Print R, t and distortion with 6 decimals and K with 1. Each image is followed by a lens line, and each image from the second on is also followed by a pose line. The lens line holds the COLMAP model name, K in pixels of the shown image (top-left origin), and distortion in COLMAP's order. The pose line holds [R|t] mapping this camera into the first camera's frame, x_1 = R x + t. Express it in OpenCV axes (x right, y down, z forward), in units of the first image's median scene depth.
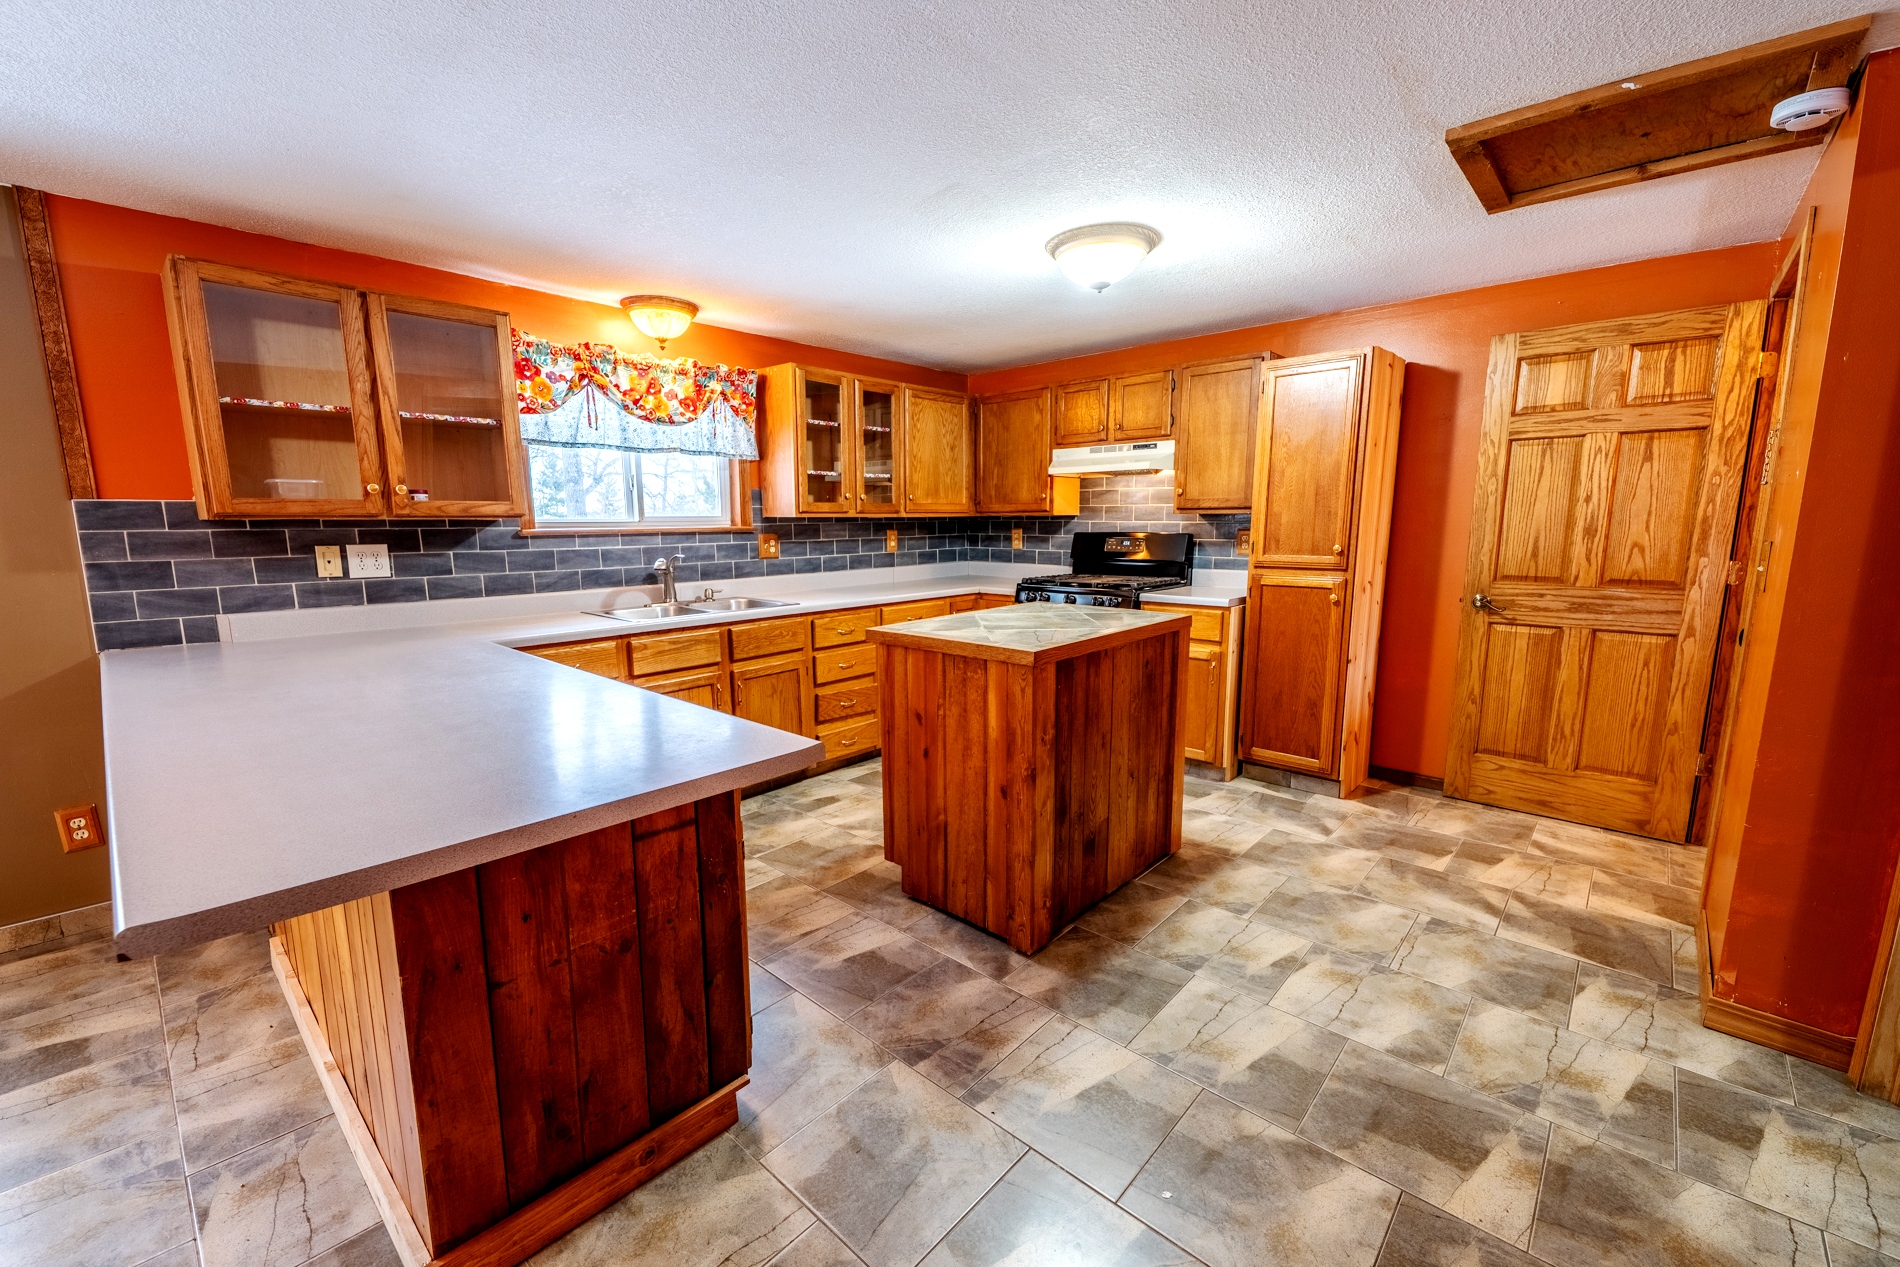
lens RADIAL K [[762.8, 0, 944.6], [0, 762.8, 644.4], [0, 0, 1]] dist [0.012570, -0.007882]
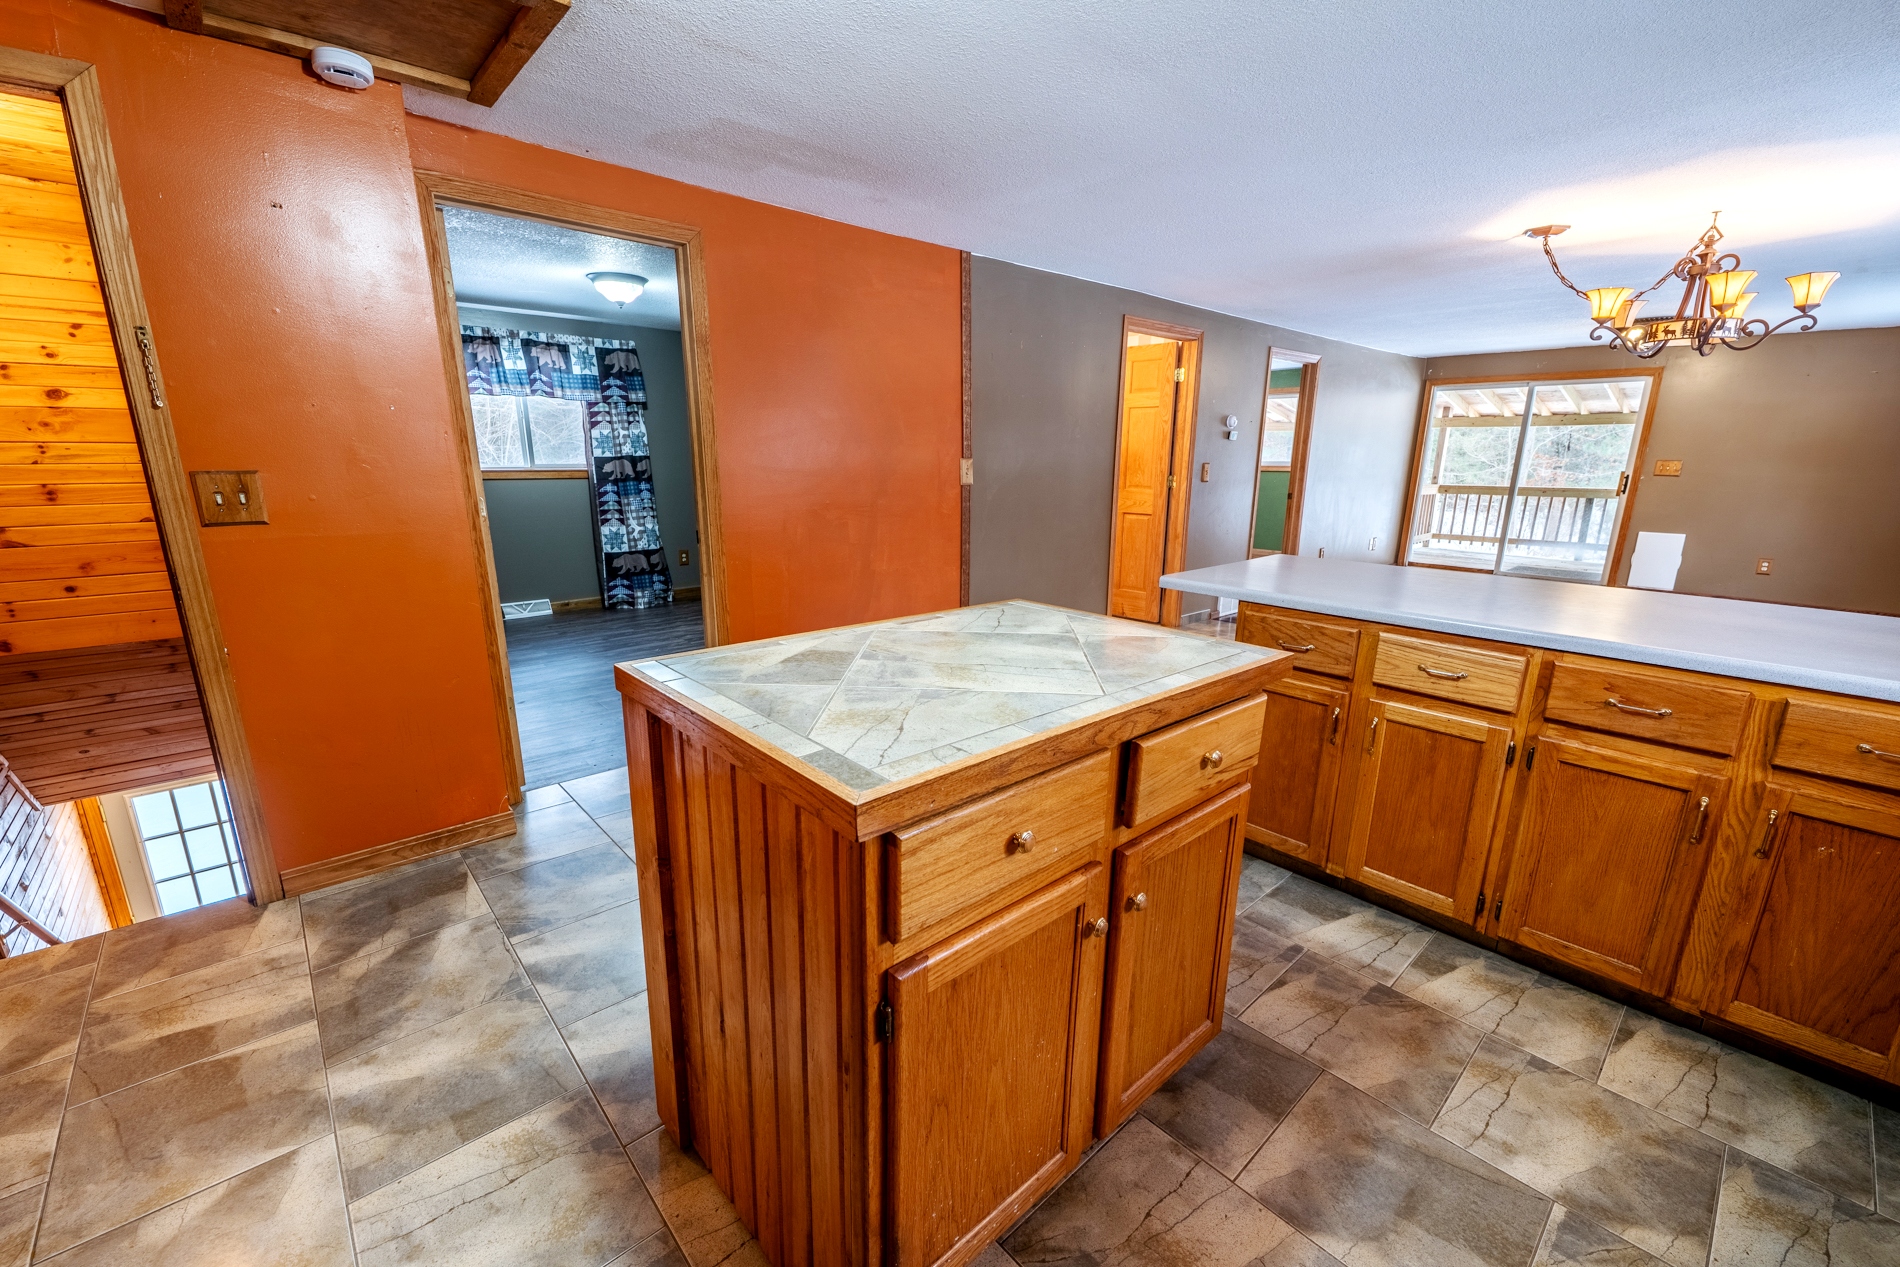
lens RADIAL K [[762.8, 0, 943.5], [0, 762.8, 645.3], [0, 0, 1]] dist [0.012570, -0.007882]
pose [[-0.994916, -0.027763, 0.096808, 0.075003], [0.013206, 0.916987, 0.398698, -0.198801], [-0.099841, 0.397949, -0.911958, 1.217997]]
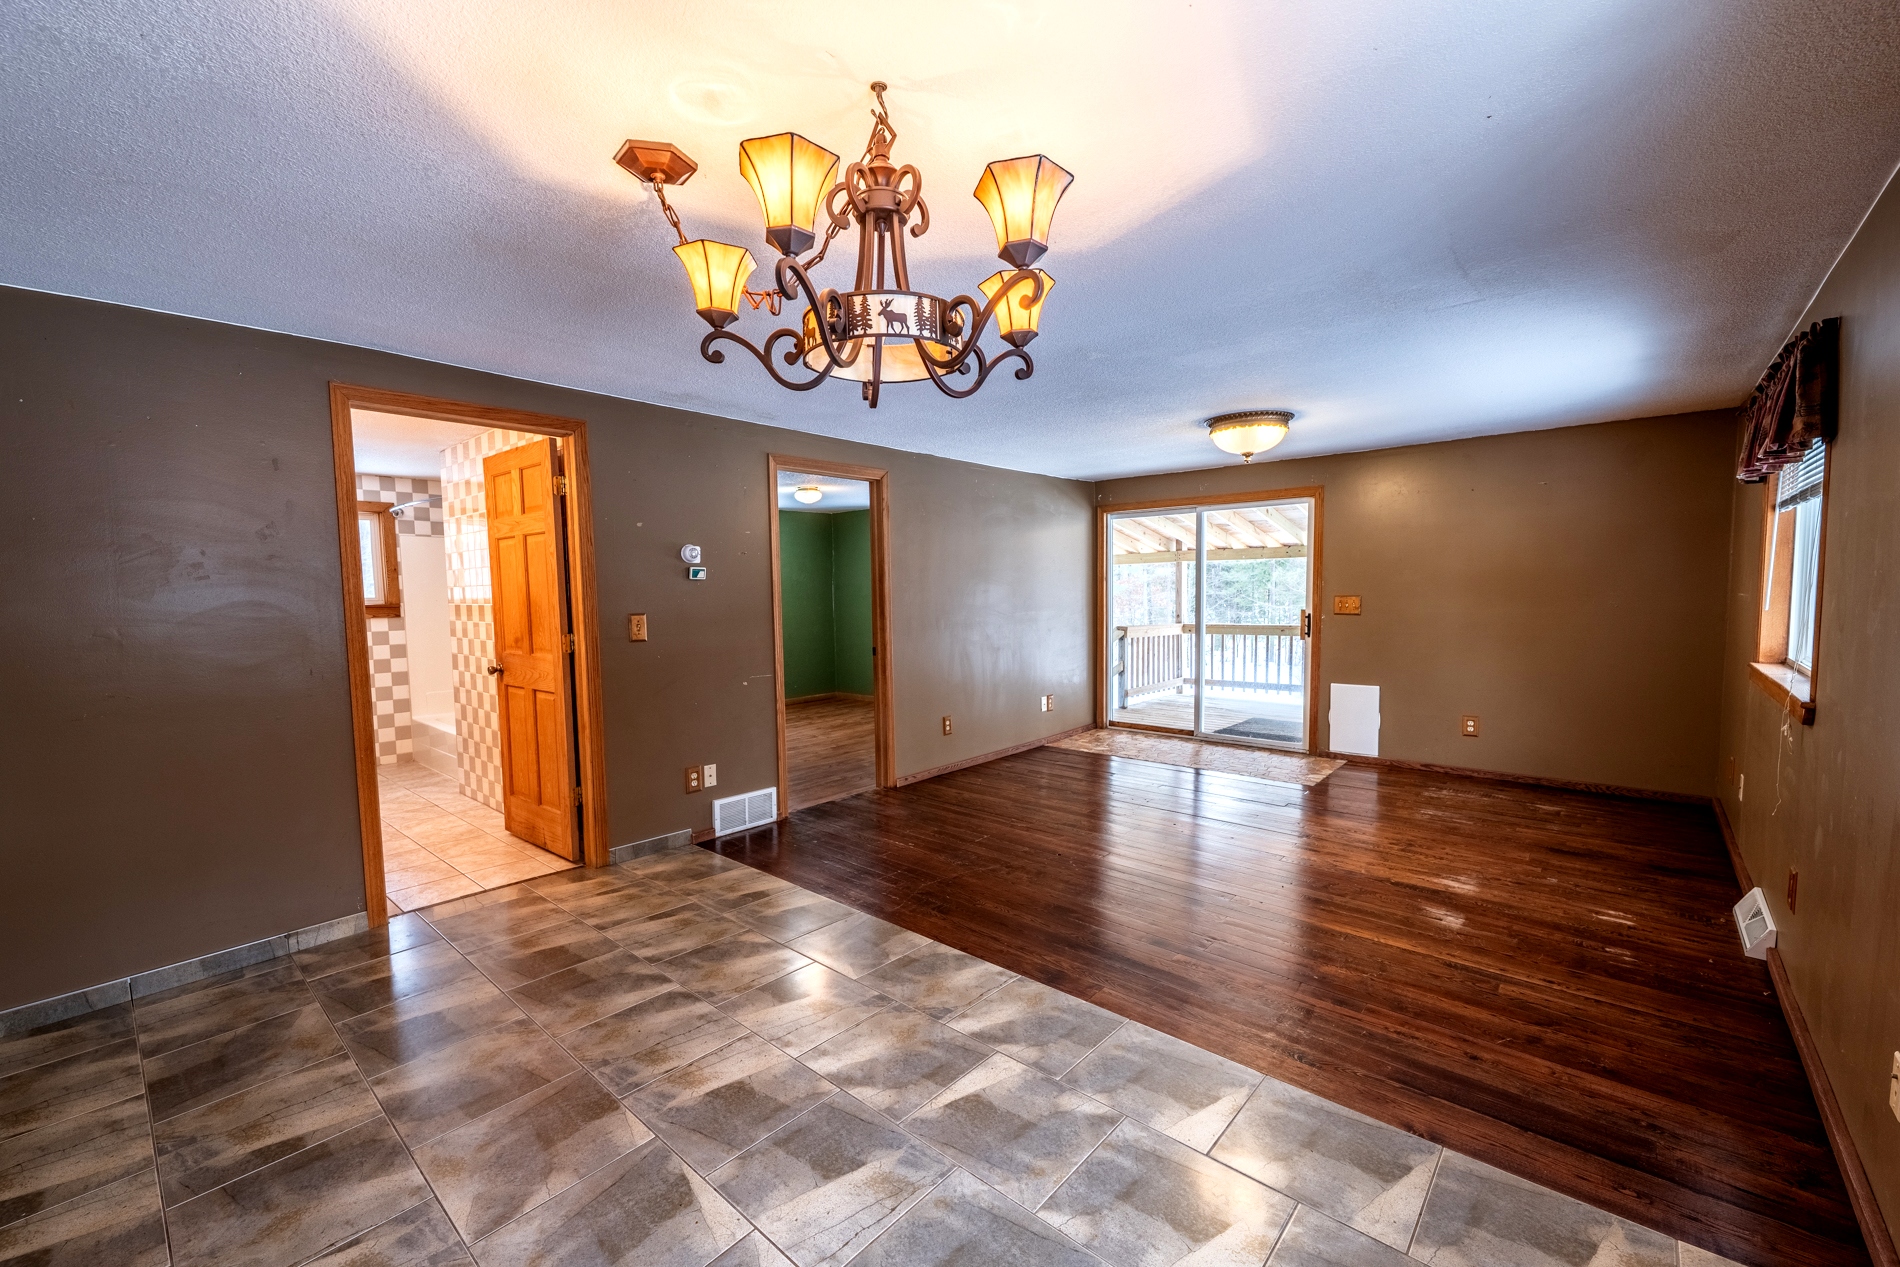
lens RADIAL K [[762.8, 0, 945.1], [0, 762.8, 645.9], [0, 0, 1]] dist [0.012570, -0.007882]
pose [[-0.999813, 0.015109, -0.012069, -0.796147], [0.011904, 0.972736, 0.231611, -0.092236], [0.015240, 0.231424, -0.972734, 0.545975]]
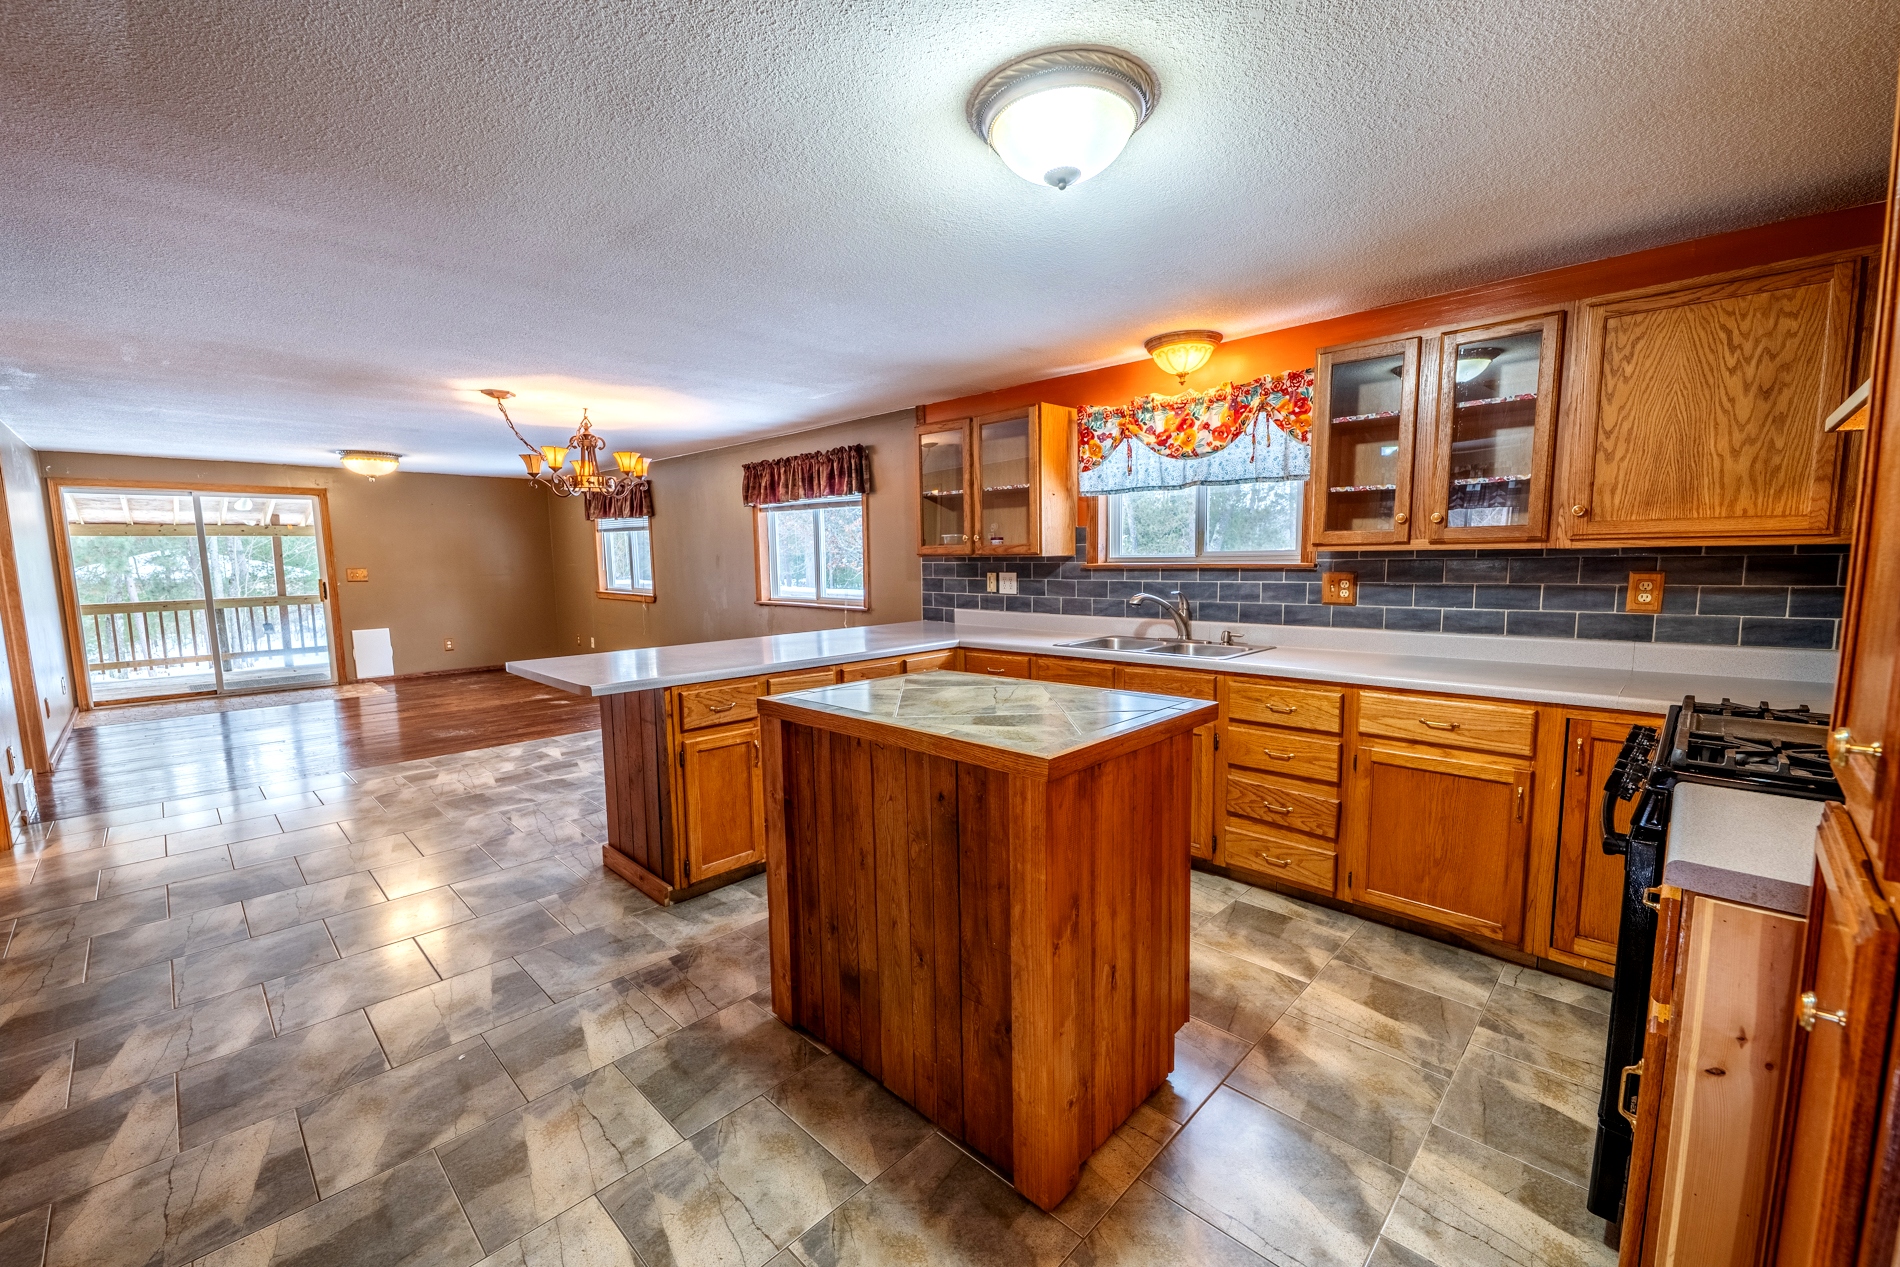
lens RADIAL K [[762.8, 0, 944.2], [0, 762.8, 645.7], [0, 0, 1]] dist [0.012570, -0.007882]
pose [[-0.034967, 0.122685, -0.991830, 0.710319], [-0.148383, 0.980799, 0.126551, -0.143573], [0.988312, 0.151596, -0.016092, 0.817348]]
